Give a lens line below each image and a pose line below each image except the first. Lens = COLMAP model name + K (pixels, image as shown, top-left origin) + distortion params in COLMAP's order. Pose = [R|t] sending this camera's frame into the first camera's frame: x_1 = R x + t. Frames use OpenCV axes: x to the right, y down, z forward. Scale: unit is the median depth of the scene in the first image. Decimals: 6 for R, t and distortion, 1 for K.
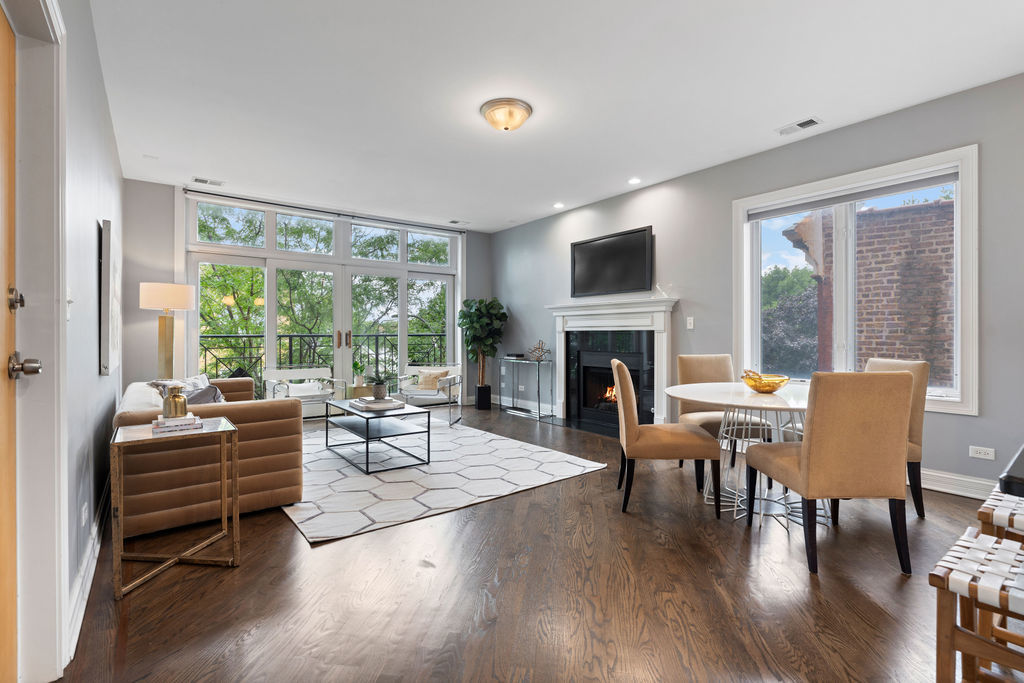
lens RADIAL K [[462.9, 0, 512.2], [0, 462.9, 334.0], [0, 0, 1]] dist [-0.015557, 0.004833]
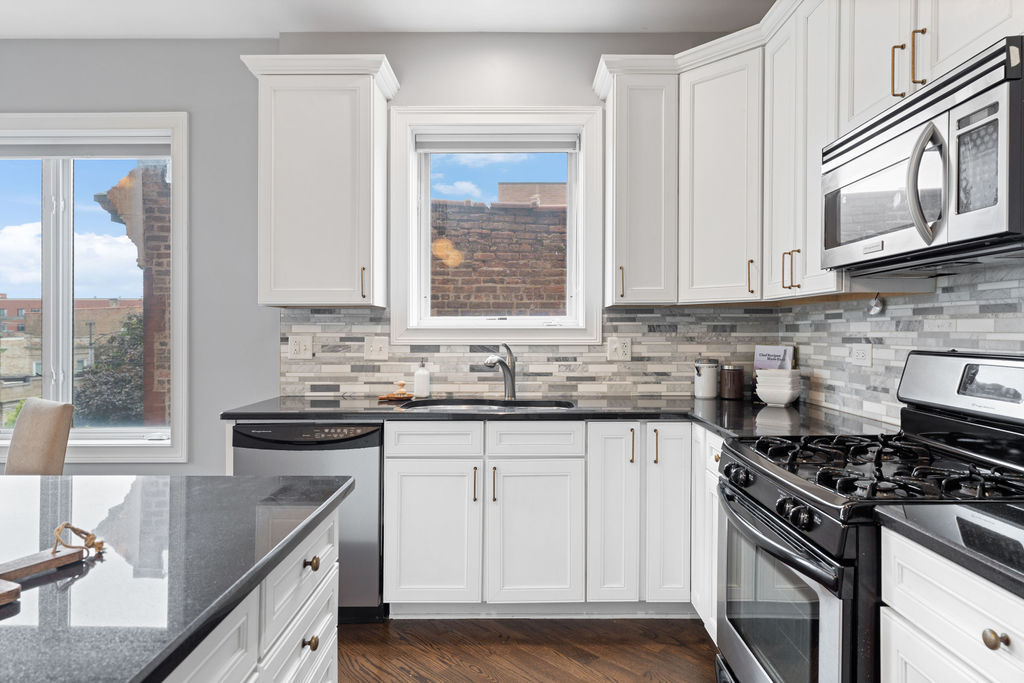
lens RADIAL K [[626.3, 0, 518.3], [0, 626.3, 327.2], [0, 0, 1]] dist [0.000542, -0.002362]
pose [[0.590692, 0.011577, 0.806814, 0.288294], [0.001263, 0.999883, -0.015272, -0.019734], [-0.806896, 0.010040, 0.590608, -0.043346]]
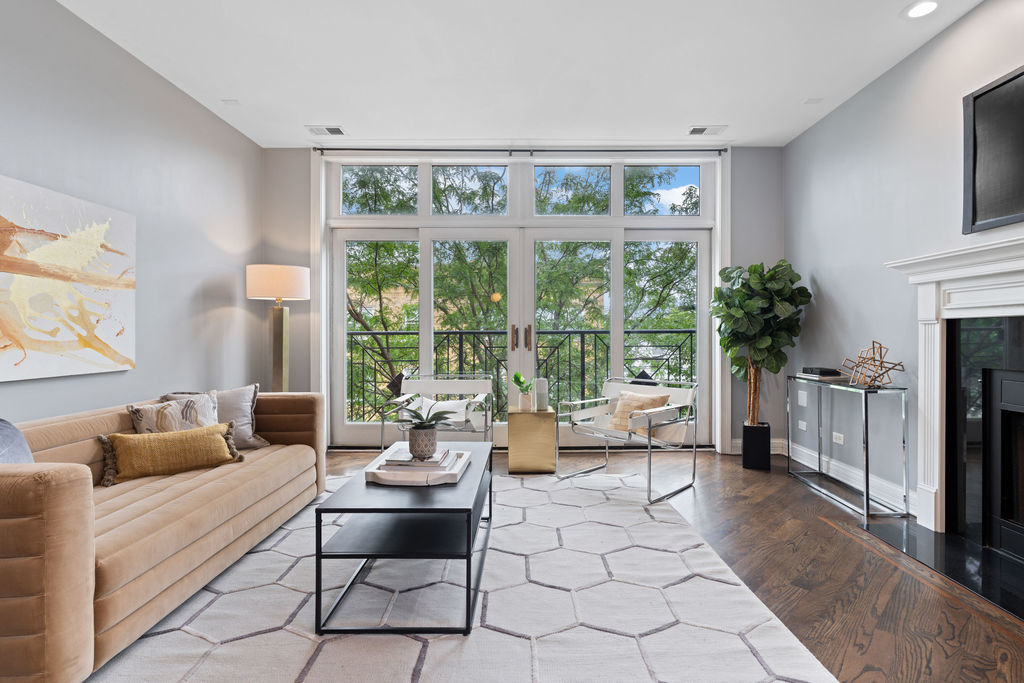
lens RADIAL K [[497.9, 0, 530.4], [0, 497.9, 338.5], [0, 0, 1]] dist [-0.004038, -0.001688]
pose [[0.799147, 0.004462, -0.601119, 0.102078], [0.001922, 0.999948, 0.009978, 0.006442], [0.601133, -0.009130, 0.799097, 0.513887]]
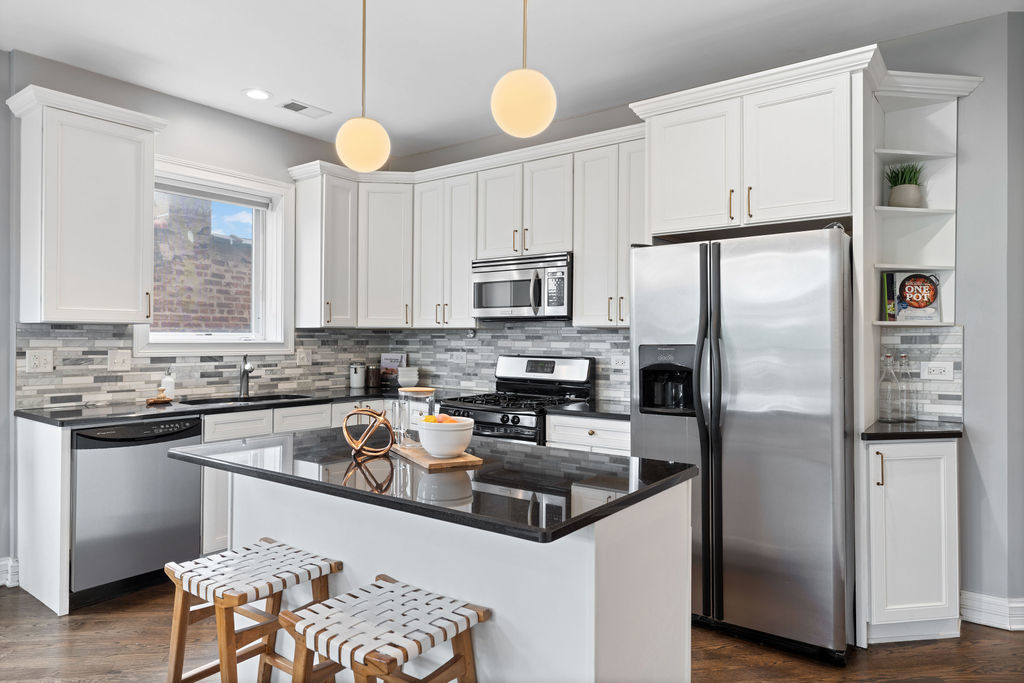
lens RADIAL K [[642.6, 0, 504.7], [0, 642.6, 339.5], [0, 0, 1]] dist [0.002881, -0.002814]
pose [[-0.269986, 0.003185, 0.962859, -0.092663], [0.000904, 0.999995, -0.003054, -0.029234], [-0.962864, 0.000046, -0.269988, 0.208596]]
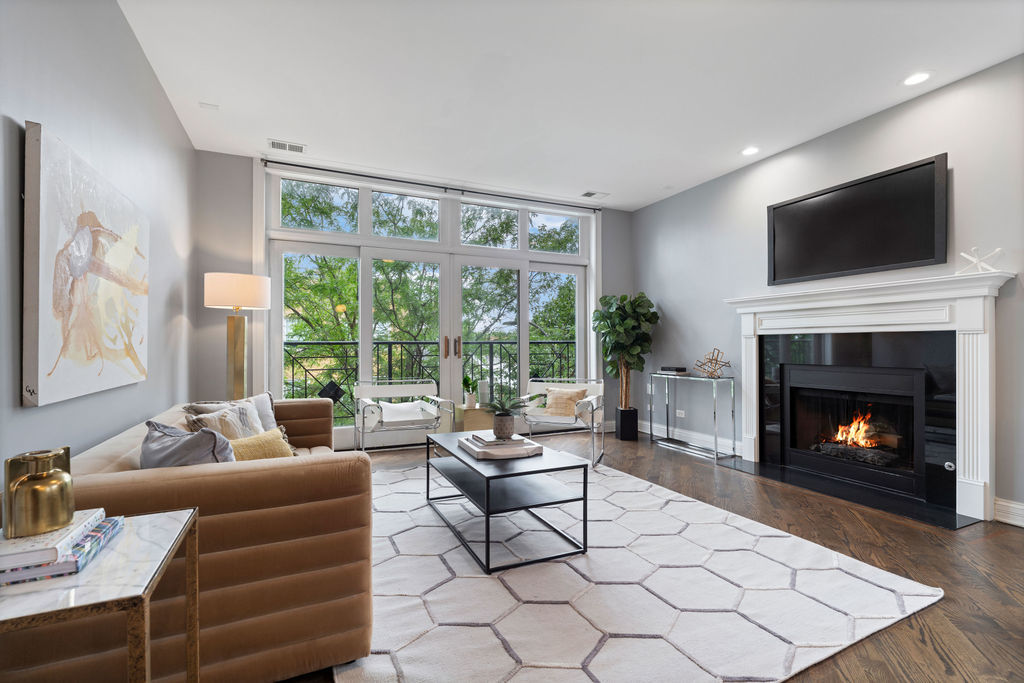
lens RADIAL K [[462.9, 0, 512.8], [0, 462.9, 341.6], [0, 0, 1]] dist [-0.015557, 0.004833]
pose [[0.975366, -0.003081, -0.220572, -0.105700], [0.001559, 0.999974, -0.007073, 0.009214], [0.220588, 0.006555, 0.975345, 0.300876]]
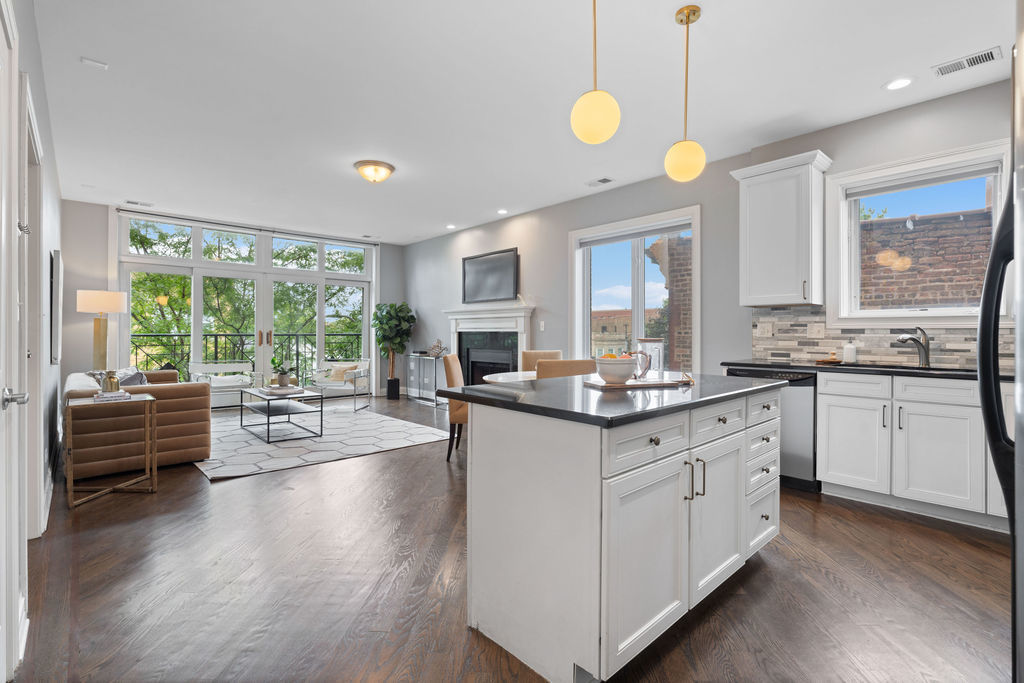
lens RADIAL K [[462.9, 0, 508.6], [0, 462.9, 332.3], [0, 0, 1]] dist [-0.015557, 0.004833]
pose [[0.995979, 0.003672, 0.089517, 0.163985], [-0.003526, 0.999992, -0.001784, -0.003726], [-0.089522, 0.001461, 0.995984, -0.235029]]
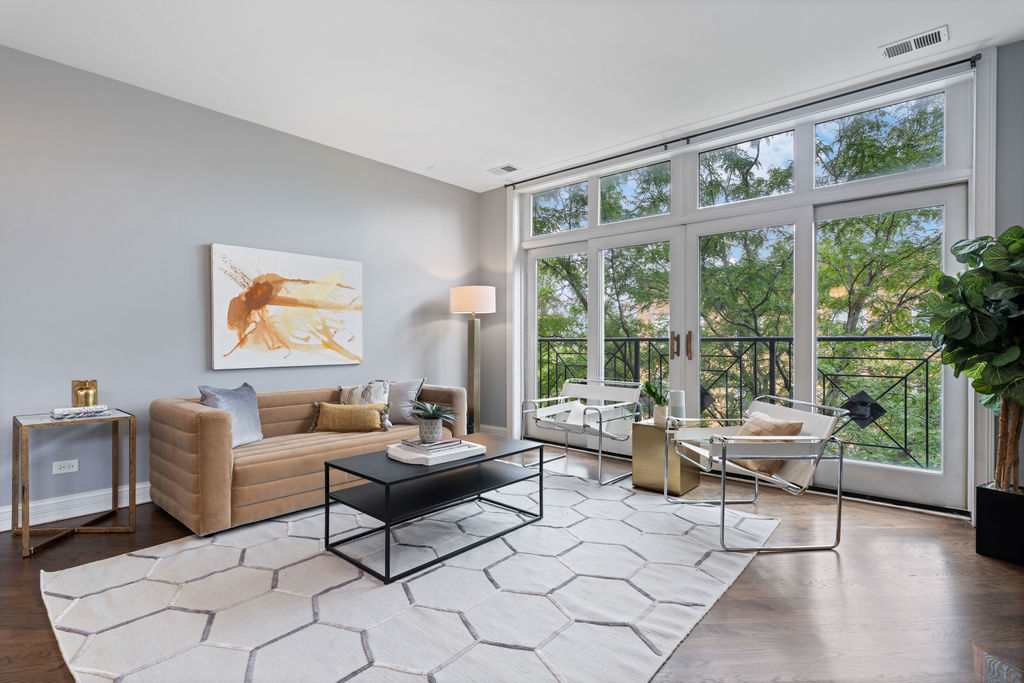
lens RADIAL K [[497.9, 0, 510.0], [0, 497.9, 345.8], [0, 0, 1]] dist [-0.004038, -0.001688]
pose [[0.188718, 0.011235, -0.981967, 0.296111], [-0.000314, 0.999935, 0.011380, 0.005927], [0.982031, -0.001839, 0.188710, 0.783333]]
